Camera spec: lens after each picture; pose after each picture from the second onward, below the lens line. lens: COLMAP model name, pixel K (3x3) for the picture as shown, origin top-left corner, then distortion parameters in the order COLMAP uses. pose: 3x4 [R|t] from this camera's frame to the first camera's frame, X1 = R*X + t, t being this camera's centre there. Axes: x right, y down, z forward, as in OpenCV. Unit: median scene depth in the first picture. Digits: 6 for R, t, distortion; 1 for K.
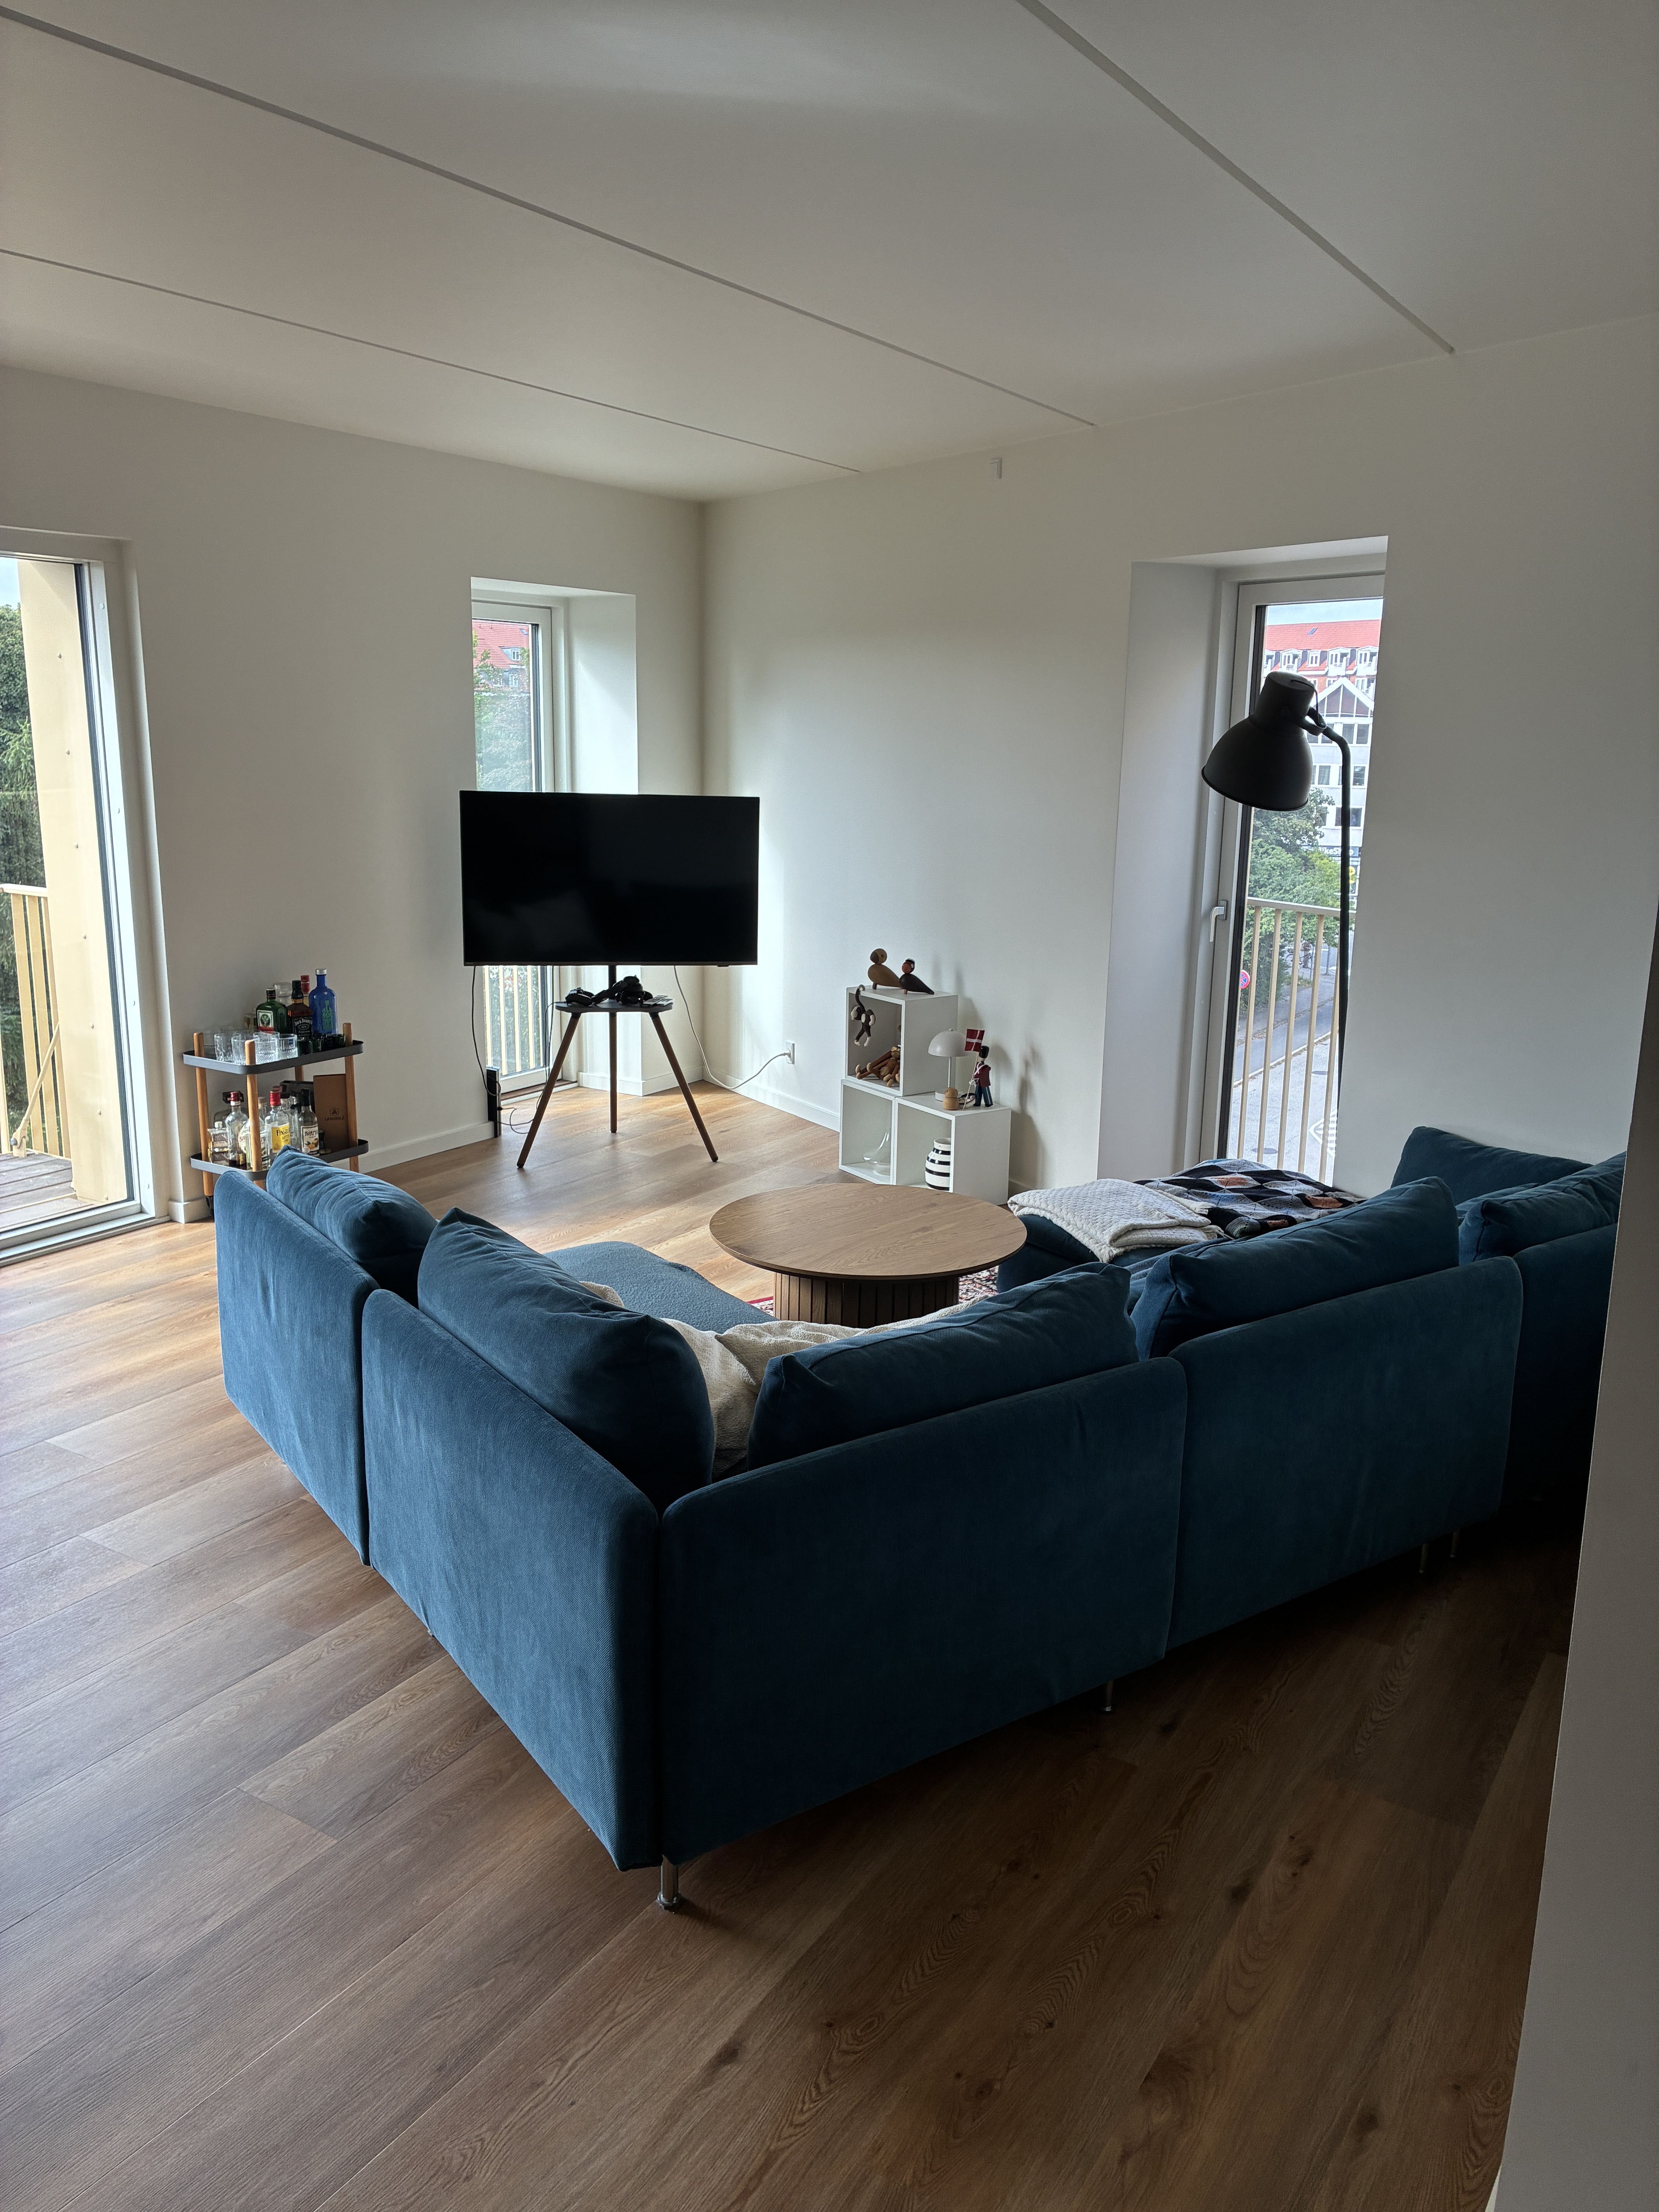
lens RADIAL K [[1697.0, 0, 834.1], [0, 1697.0, 1107.1], [0, 0, 1]] dist [0.038458, -0.000341]
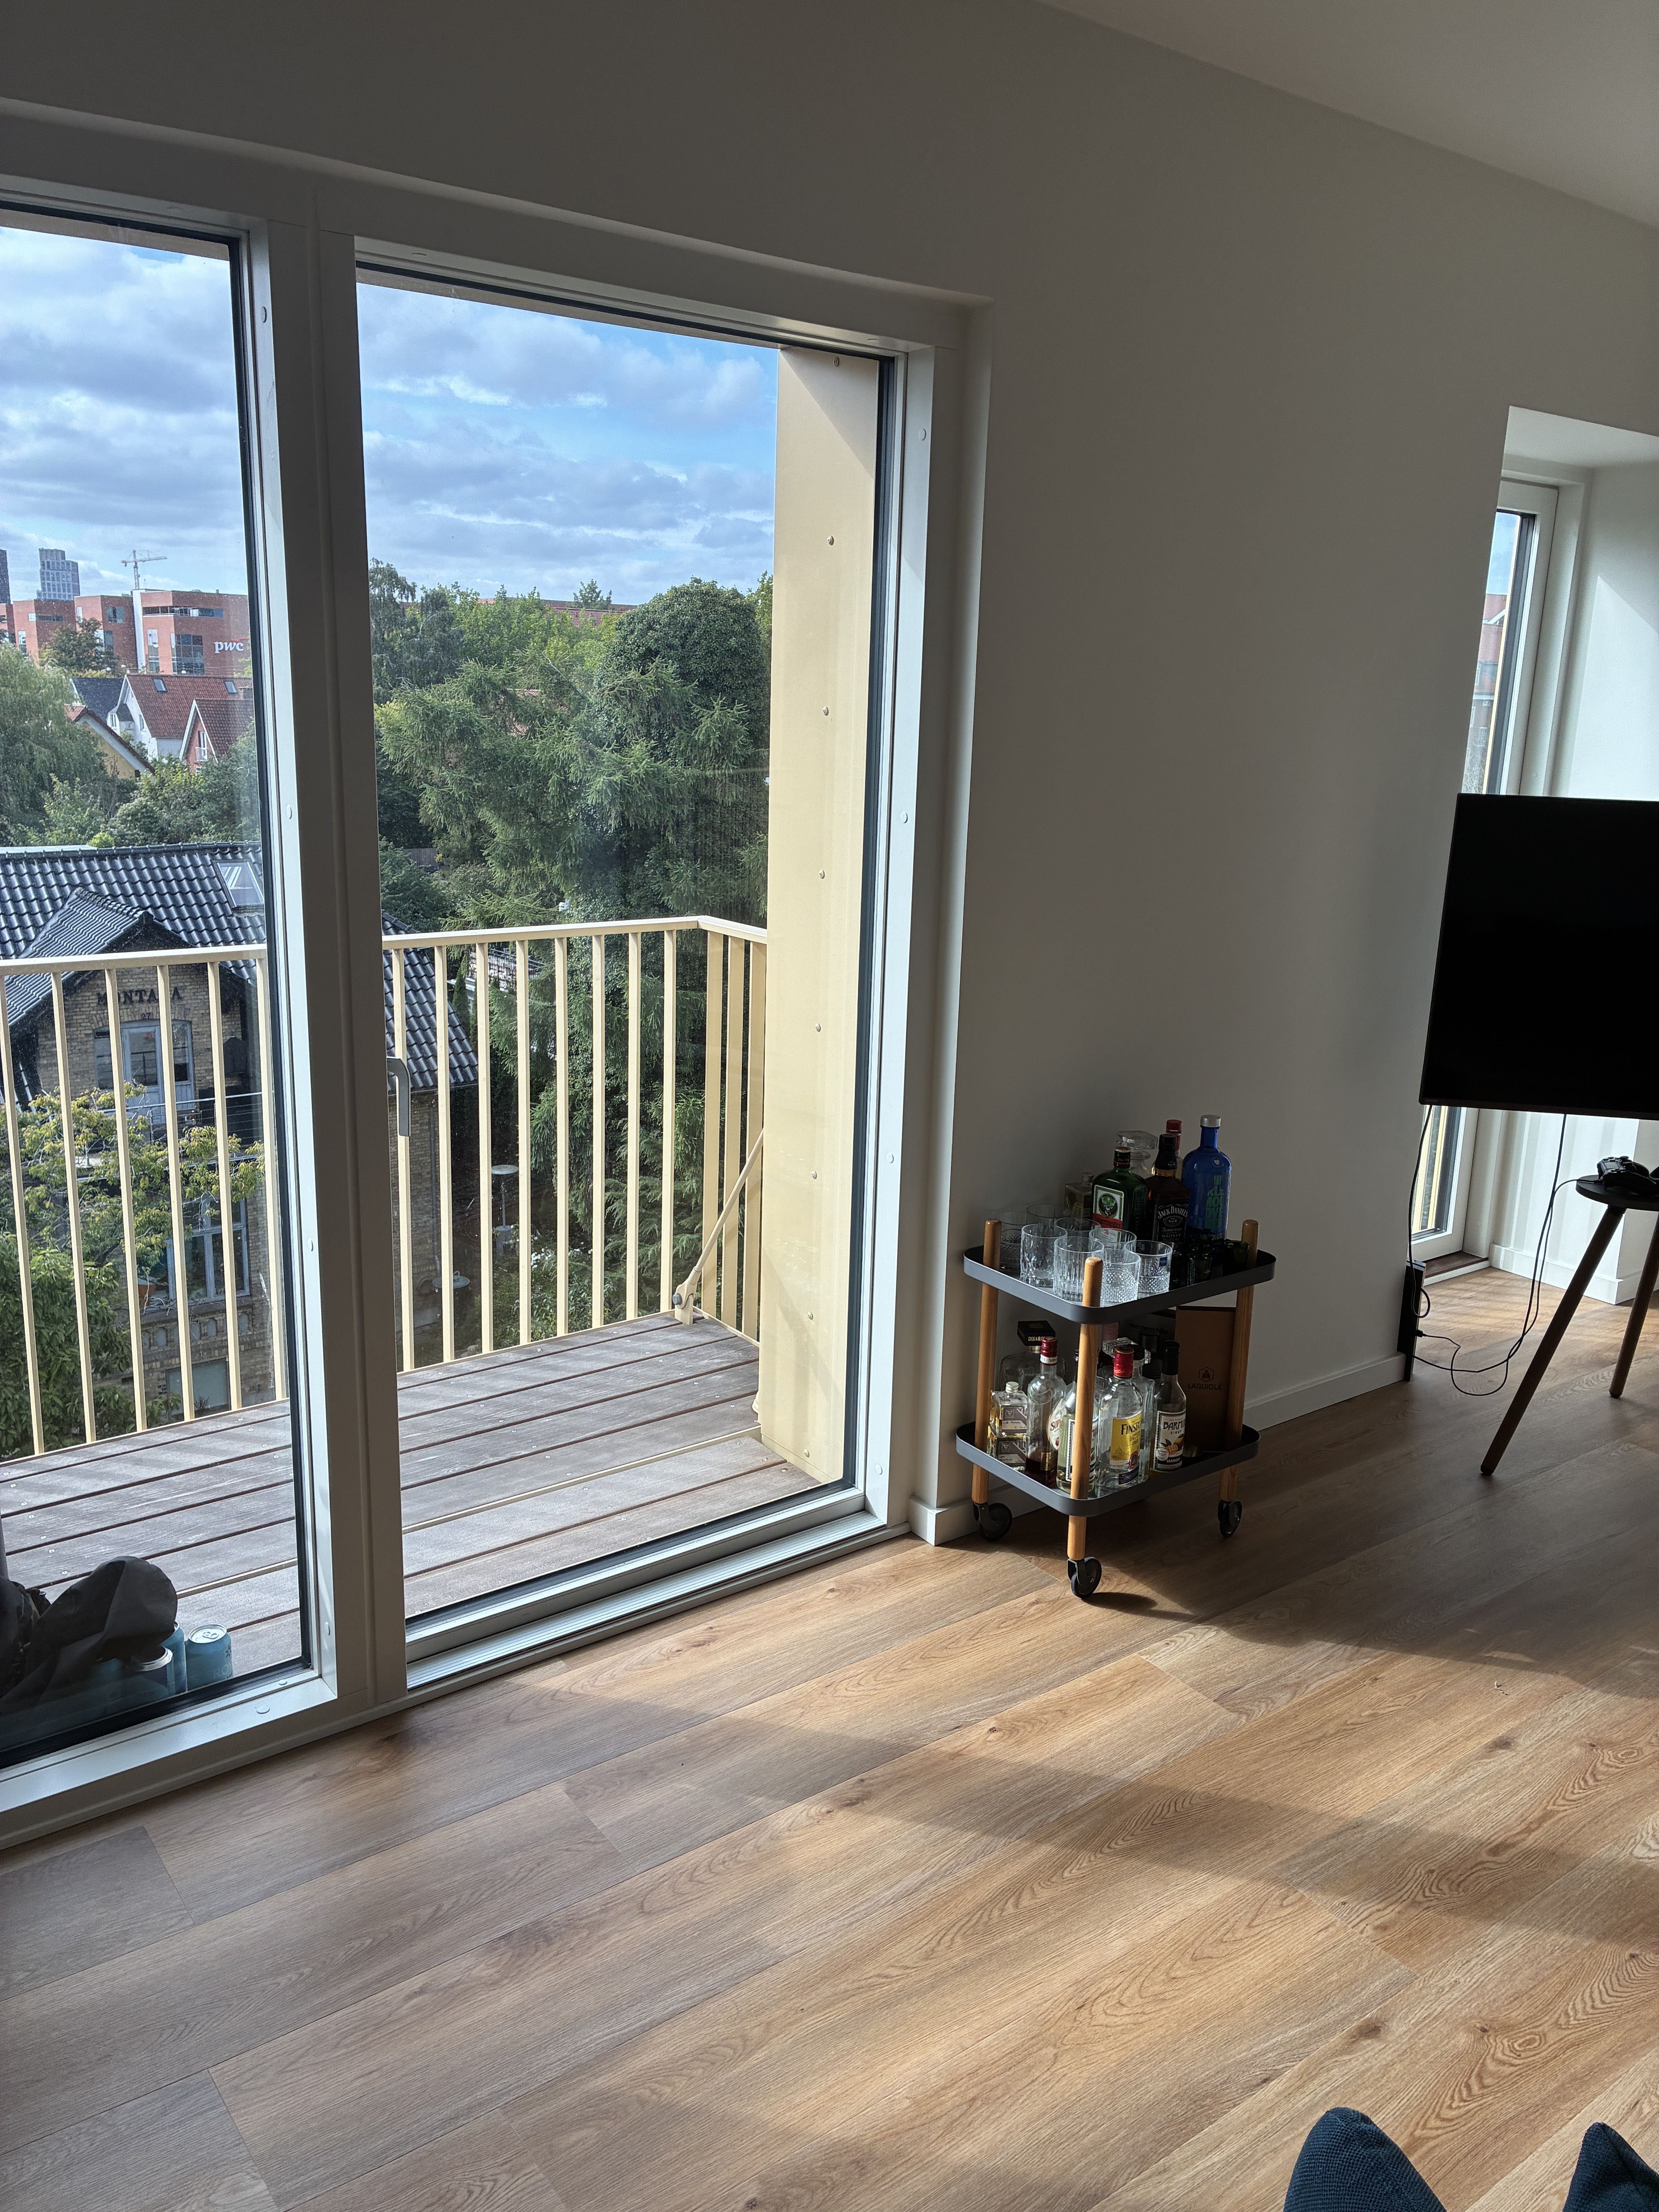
lens RADIAL K [[1697.0, 0, 822.8], [0, 1697.0, 1107.2], [0, 0, 1]] dist [0.038458, -0.000341]
pose [[0.932685, 0.094988, -0.347959, -0.231772], [-0.093073, 0.995411, 0.022255, -0.086058], [0.348476, 0.011629, 0.937245, 0.454784]]
